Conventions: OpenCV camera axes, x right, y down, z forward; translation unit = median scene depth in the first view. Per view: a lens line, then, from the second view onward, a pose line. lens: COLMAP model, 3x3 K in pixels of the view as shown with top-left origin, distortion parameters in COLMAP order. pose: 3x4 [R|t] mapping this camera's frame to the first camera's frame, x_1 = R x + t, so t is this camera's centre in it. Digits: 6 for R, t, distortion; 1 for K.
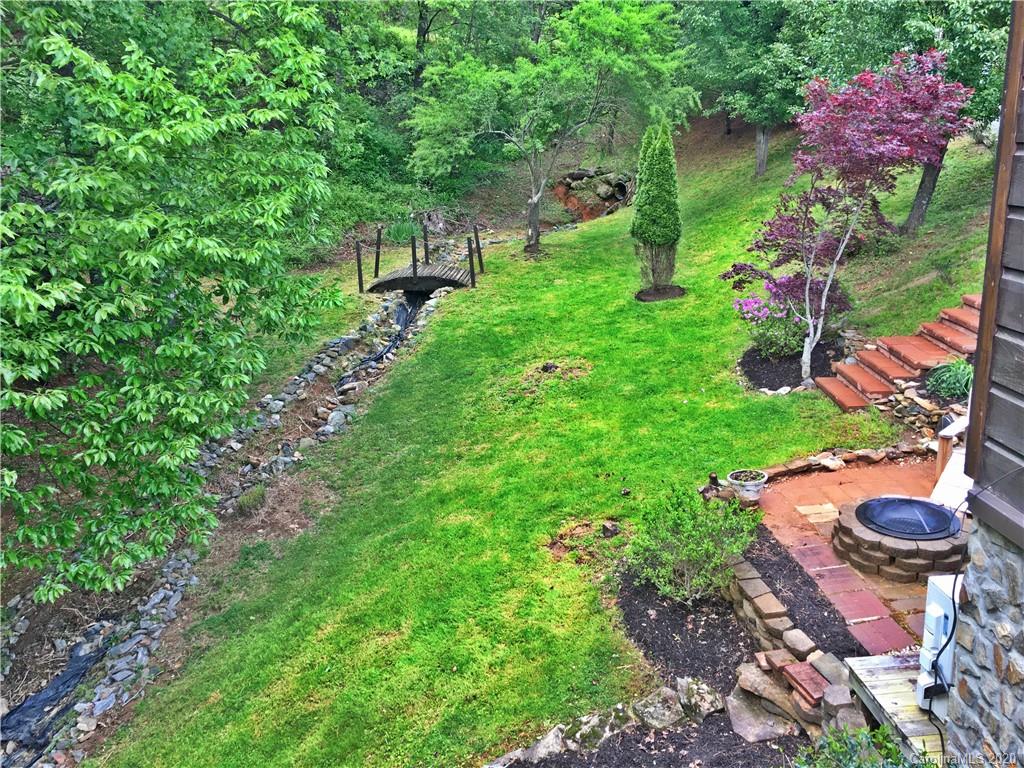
lens RADIAL K [[840.6, 0, 519.8], [0, 840.6, 382.7], [0, 0, 1]] dist [0.006018, -0.085789]
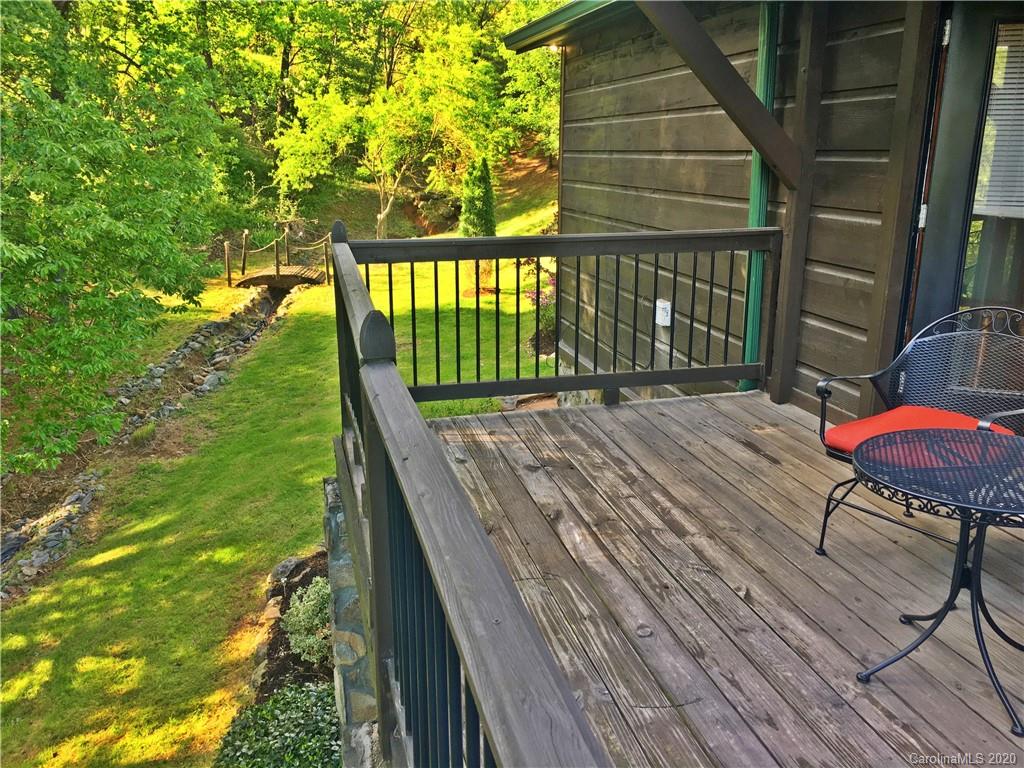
lens RADIAL K [[840.6, 0, 519.8], [0, 840.6, 382.7], [0, 0, 1]] dist [0.006018, -0.085789]
pose [[0.986378, 0.018033, 0.163506, 0.026048], [-0.013200, 0.999445, -0.030600, 0.077480], [-0.163967, 0.028025, 0.986068, -0.285133]]
